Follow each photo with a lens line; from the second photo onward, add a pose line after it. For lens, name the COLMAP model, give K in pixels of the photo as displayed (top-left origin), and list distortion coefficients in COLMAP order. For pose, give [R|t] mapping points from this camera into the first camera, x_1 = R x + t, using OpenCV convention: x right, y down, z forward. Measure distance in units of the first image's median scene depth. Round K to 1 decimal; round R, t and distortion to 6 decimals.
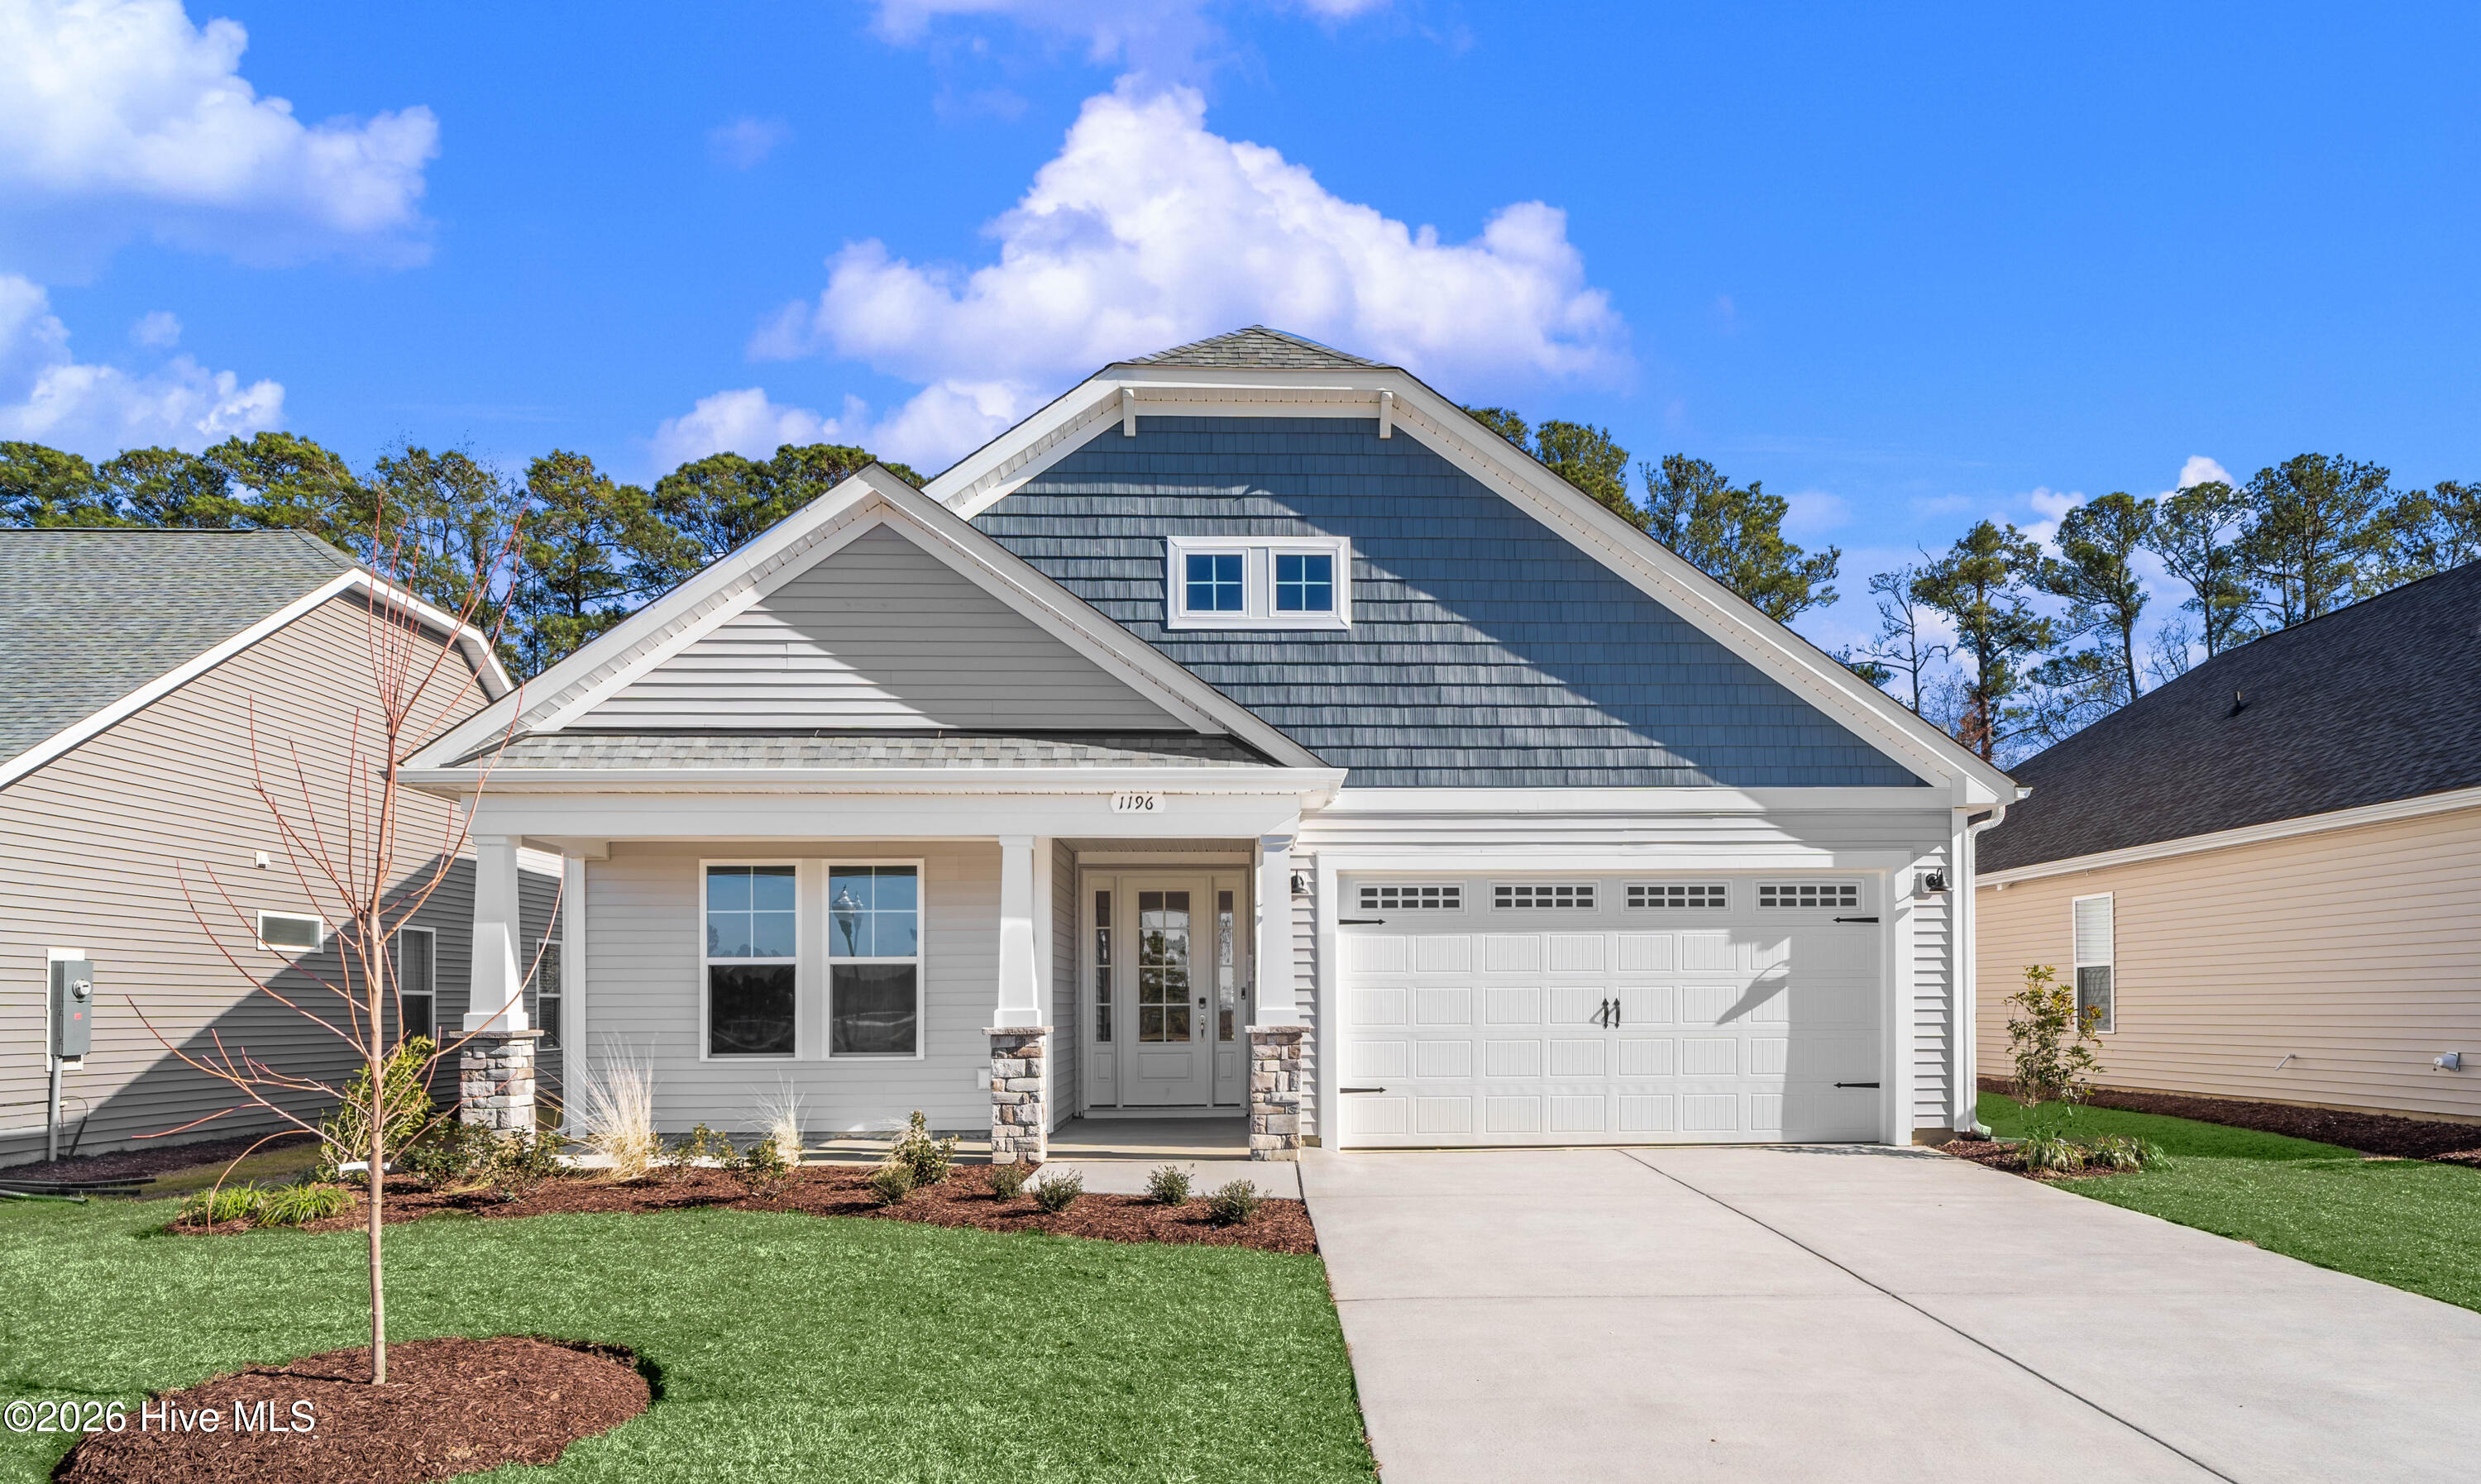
lens RADIAL K [[1399.1, 0, 1299.5], [0, 1399.1, 814.4], [0, 0, 1]] dist [0.001184, -0.000105]
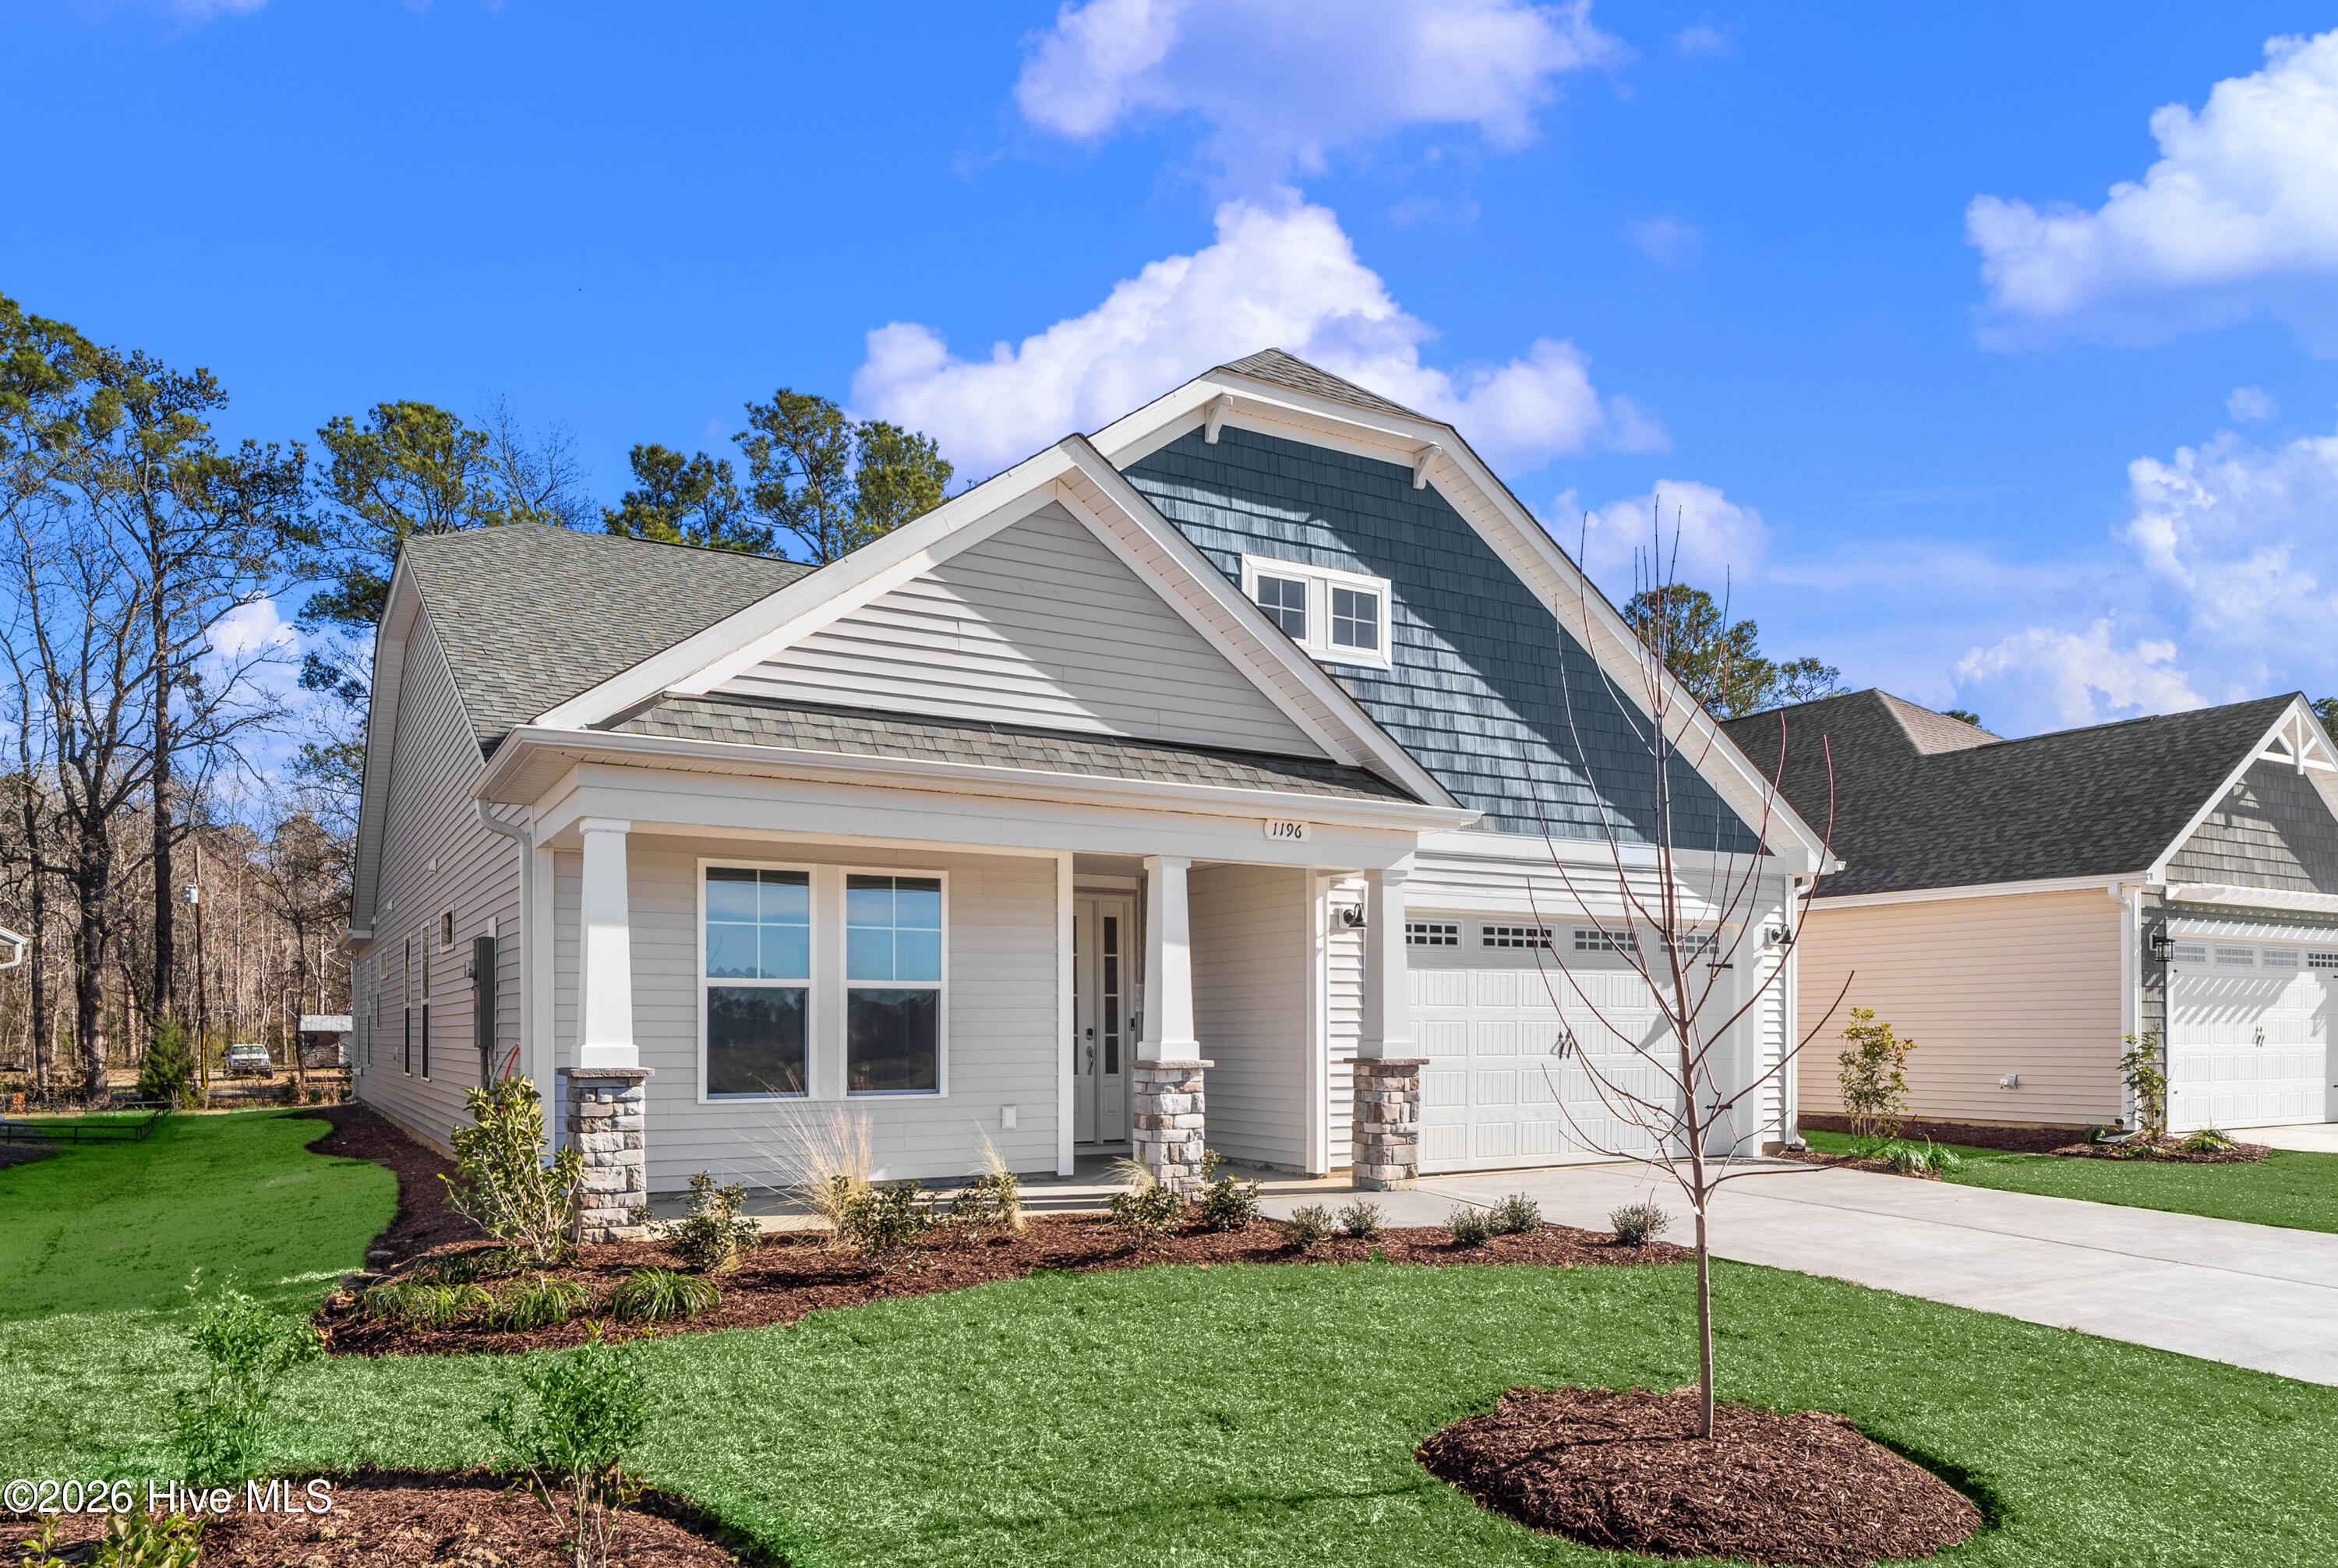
lens RADIAL K [[1488.7, 0, 1119.4], [0, 1488.7, 831.8], [0, 0, 1]] dist [0.003298, 0.000432]
pose [[0.893724, 0.063754, 0.444064, -0.616001], [-0.063362, 0.997866, -0.015741, 0.015309], [-0.444120, -0.014069, 0.895857, 0.110316]]
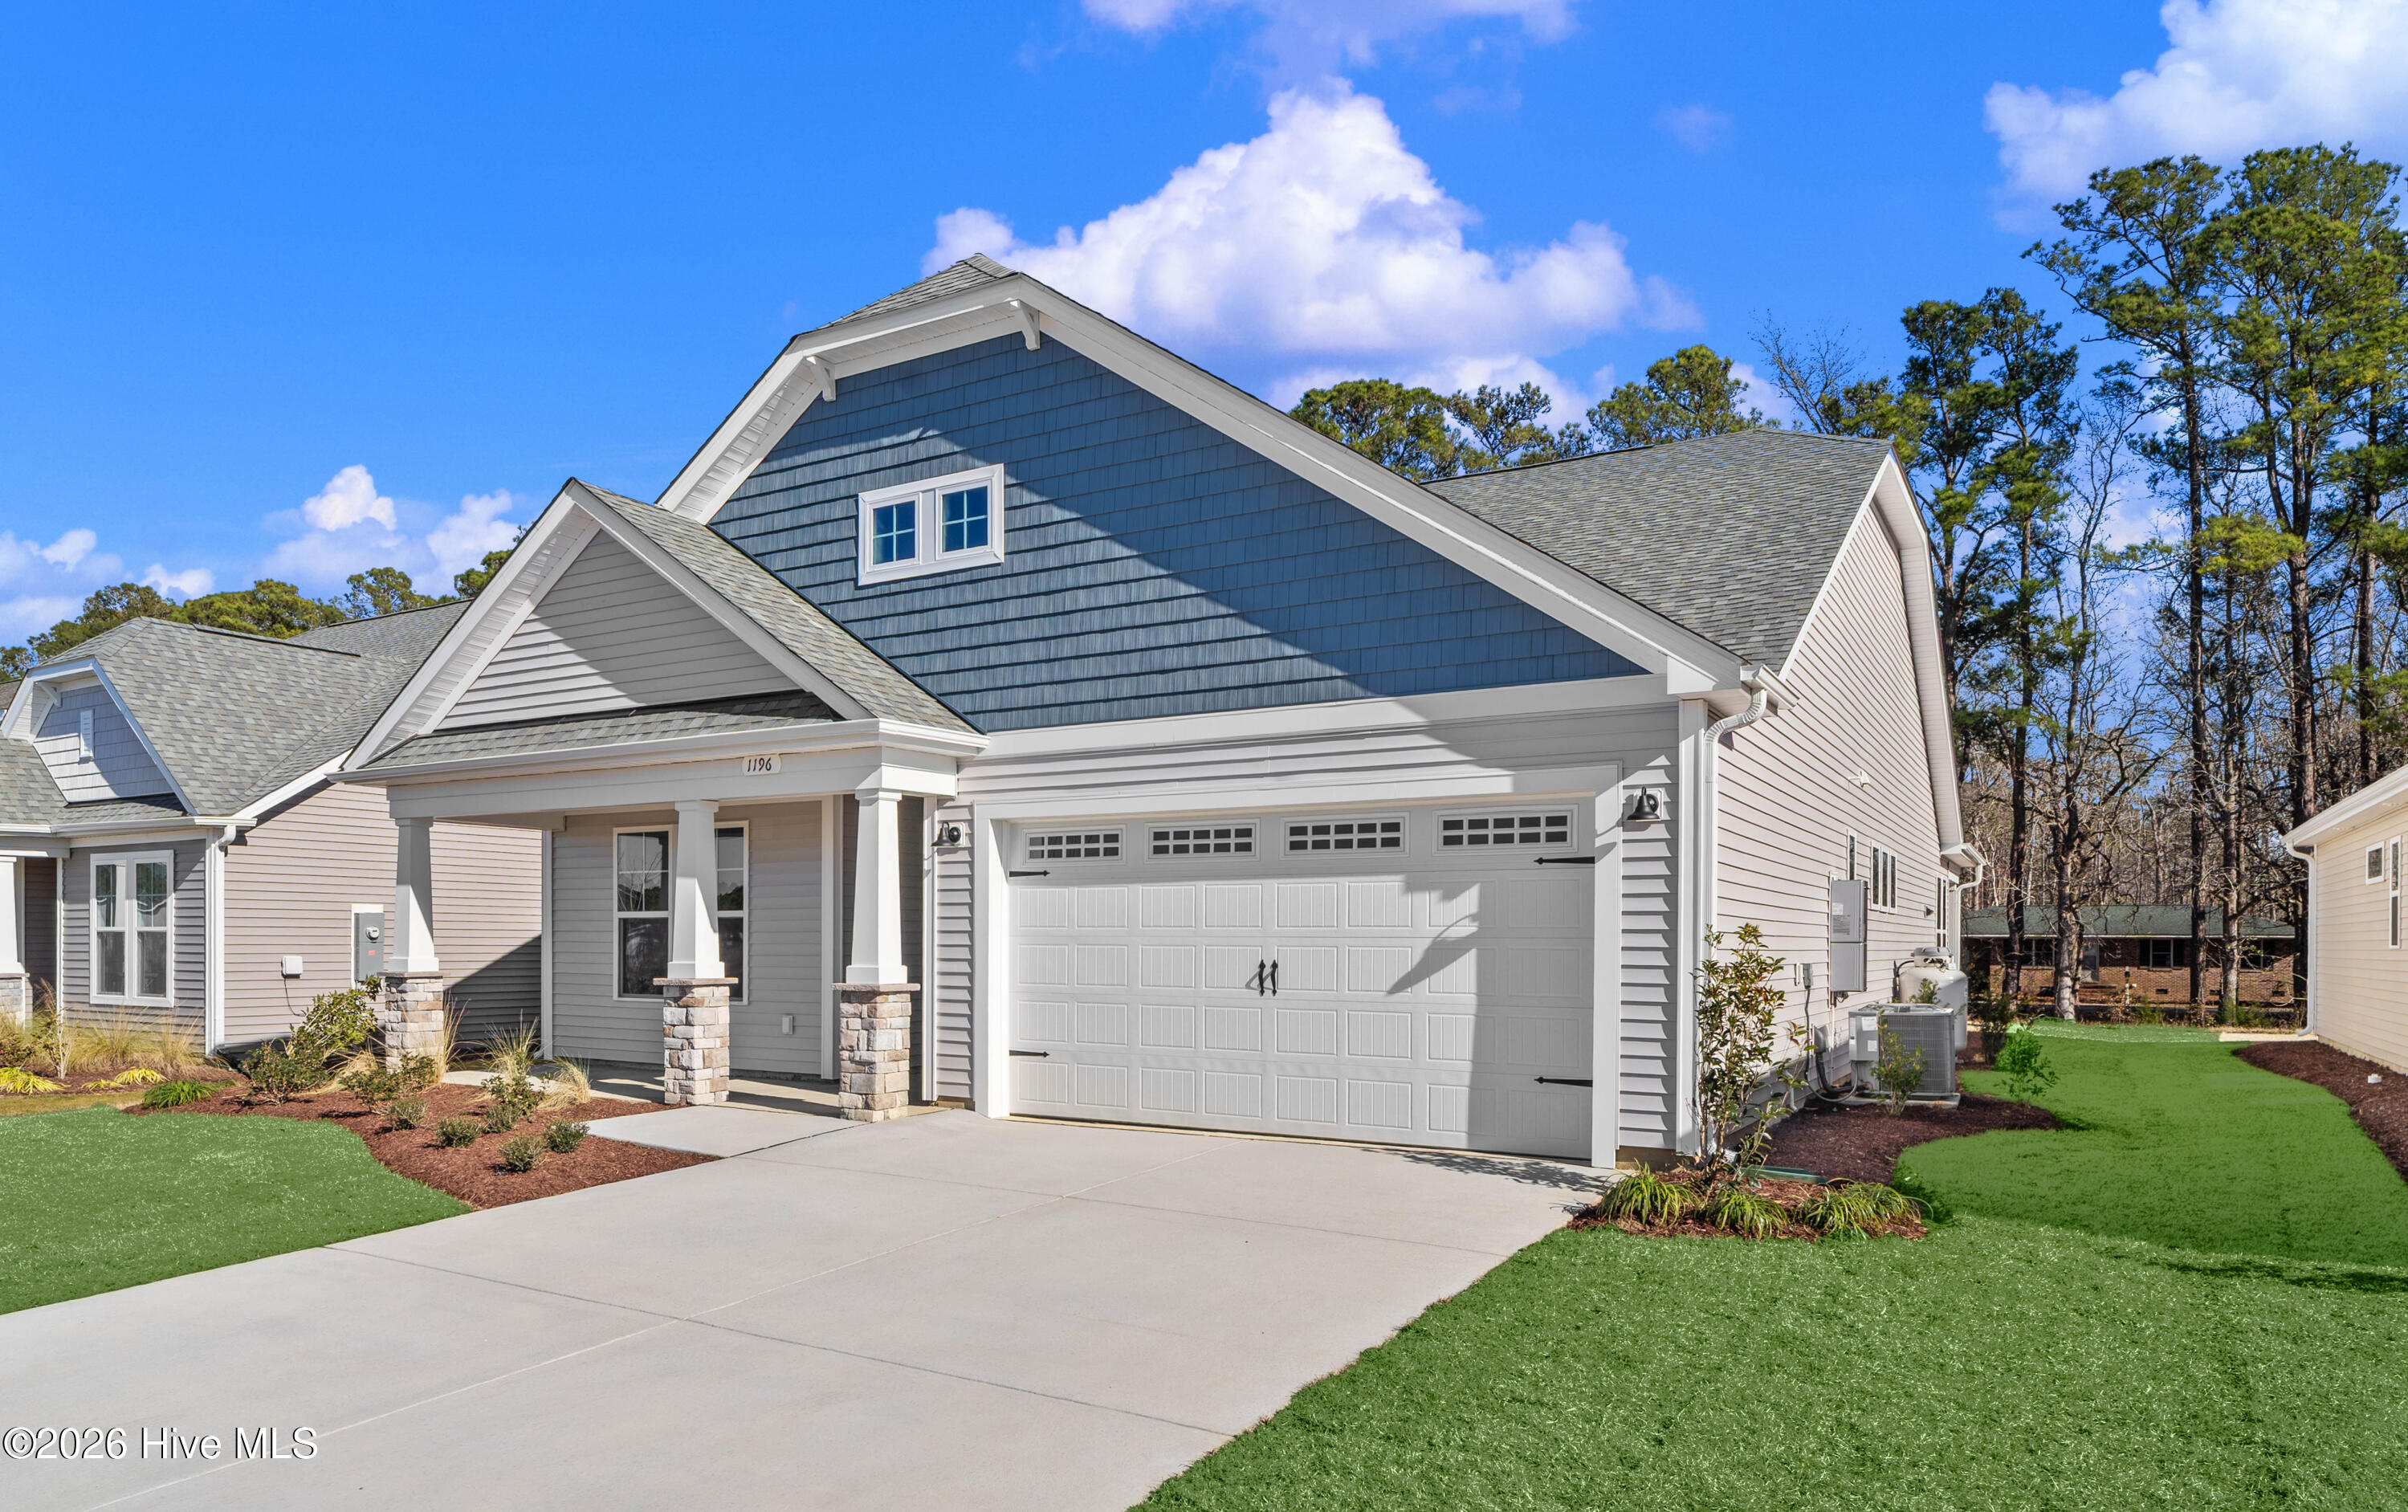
lens RADIAL K [[1485.5, 0, 1204.0], [0, 1485.5, 756.0], [0, 0, 1]] dist [-0.004038, -0.000329]
pose [[0.833939, -0.057601, -0.548843, 0.685668], [0.065122, 0.997861, -0.005776, 0.011945], [0.548001, -0.030925, 0.835906, 0.236904]]
